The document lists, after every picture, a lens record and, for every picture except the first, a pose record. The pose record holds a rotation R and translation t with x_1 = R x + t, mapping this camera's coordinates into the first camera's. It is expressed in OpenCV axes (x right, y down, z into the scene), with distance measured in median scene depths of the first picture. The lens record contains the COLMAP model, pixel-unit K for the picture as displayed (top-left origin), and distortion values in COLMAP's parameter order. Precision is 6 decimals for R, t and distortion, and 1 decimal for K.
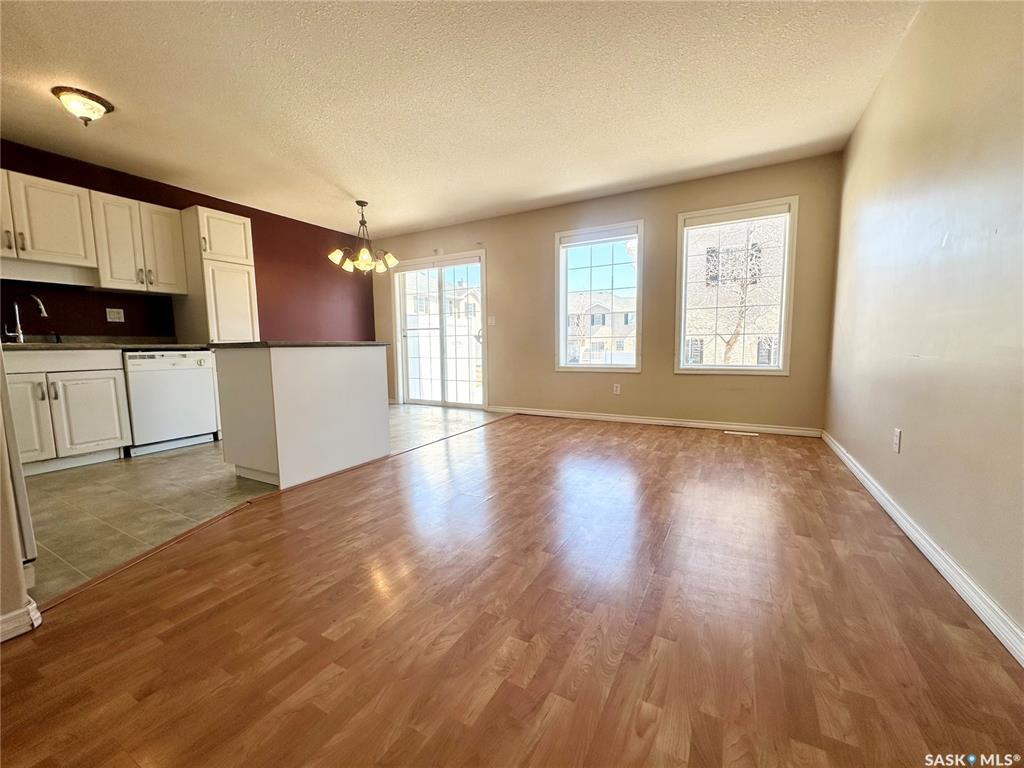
lens RADIAL K [[408.9, 0, 513.9], [0, 408.9, 384.6], [0, 0, 1]] dist [-0.001646, 0.000407]
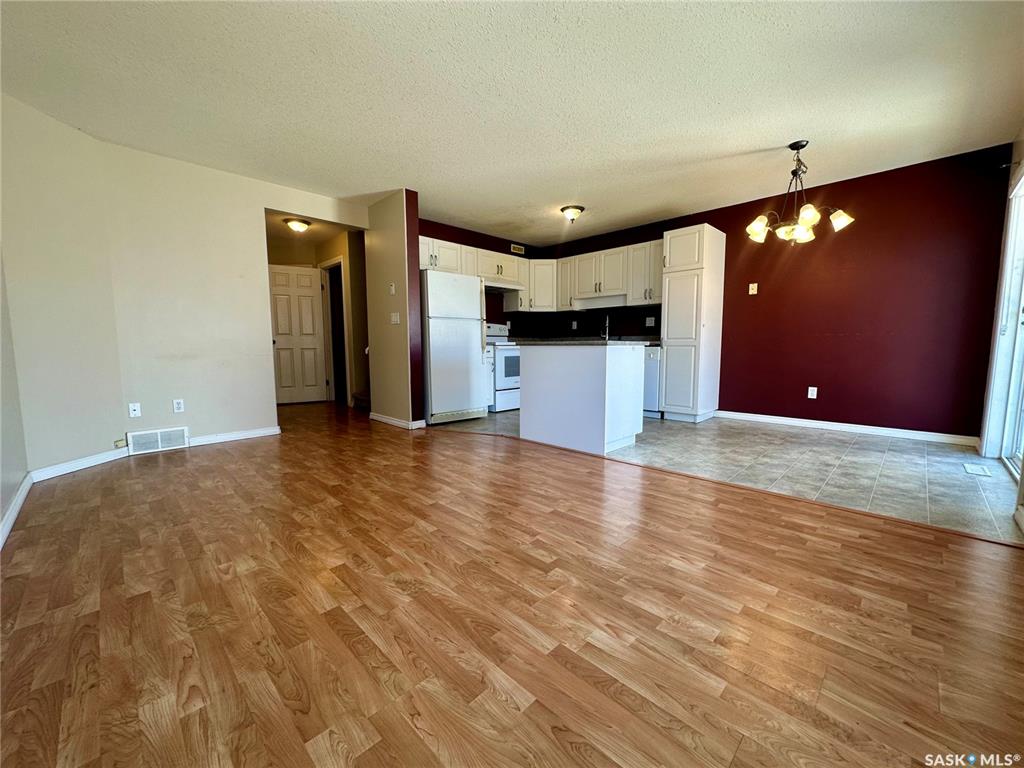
lens RADIAL K [[408.9, 0, 511.6], [0, 408.9, 385.7], [0, 0, 1]] dist [-0.001646, 0.000407]
pose [[-0.280824, 0.109063, -0.953542, 0.620358], [-0.085206, 0.986766, 0.137957, -0.102548], [0.955970, 0.119989, -0.267815, 0.945841]]
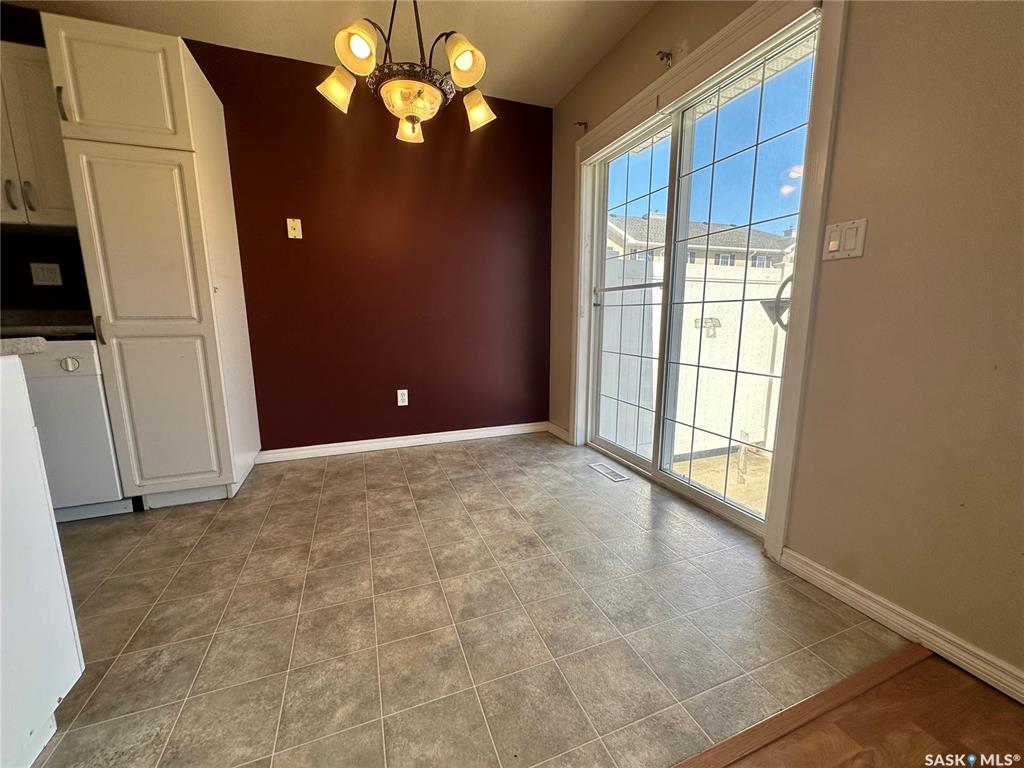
lens RADIAL K [[408.9, 0, 510.3], [0, 408.9, 385.9], [0, 0, 1]] dist [-0.001646, 0.000407]
pose [[0.759570, 0.116452, -0.639916, -0.057405], [-0.067040, 0.992619, 0.101062, -0.114144], [0.646961, -0.033864, 0.761770, 0.980164]]
